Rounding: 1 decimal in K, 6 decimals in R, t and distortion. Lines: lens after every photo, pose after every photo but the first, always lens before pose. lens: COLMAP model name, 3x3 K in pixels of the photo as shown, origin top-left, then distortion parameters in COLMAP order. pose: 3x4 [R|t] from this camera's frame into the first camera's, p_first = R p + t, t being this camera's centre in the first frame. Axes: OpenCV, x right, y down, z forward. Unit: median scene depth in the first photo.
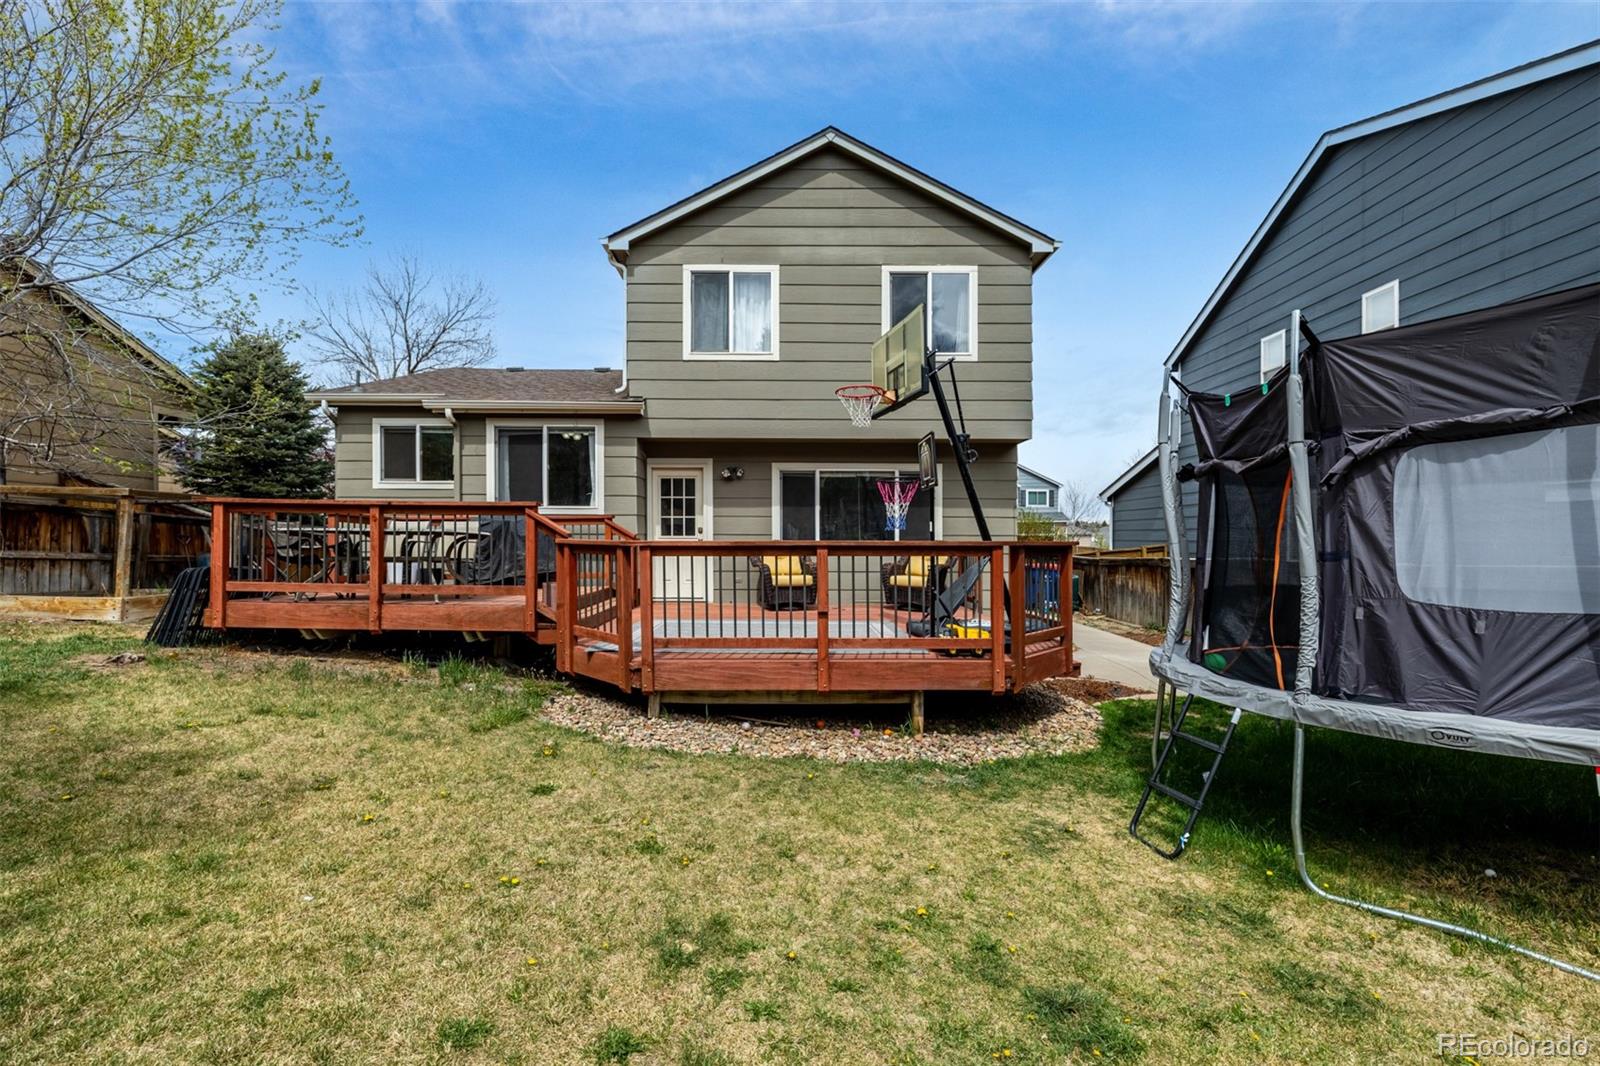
lens RADIAL K [[689.1, 0, 775.6], [0, 689.1, 542.0], [0, 0, 1]] dist [0.005008, 0.000171]
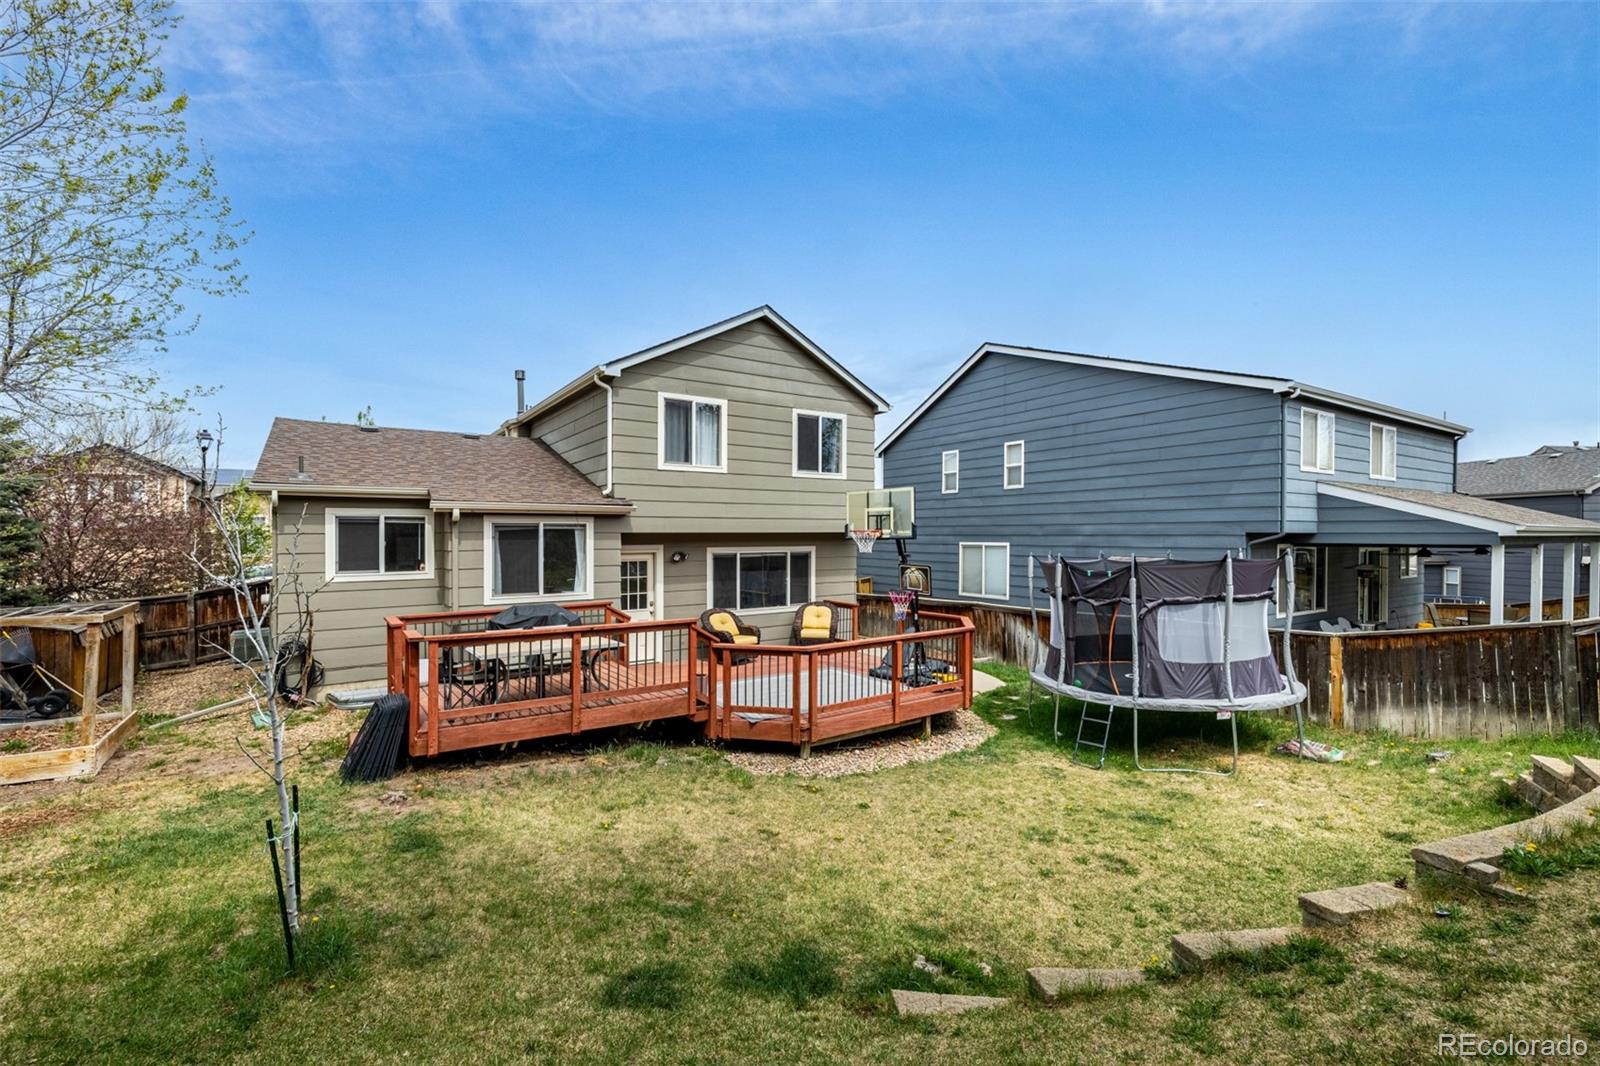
lens RADIAL K [[689.1, 0, 809.4], [0, 689.1, 547.6], [0, 0, 1]] dist [0.005008, 0.000171]
pose [[0.819219, -0.017575, 0.573212, -0.626167], [0.009084, 0.999803, 0.017673, -0.145977], [-0.573409, -0.009271, 0.819217, -0.160217]]
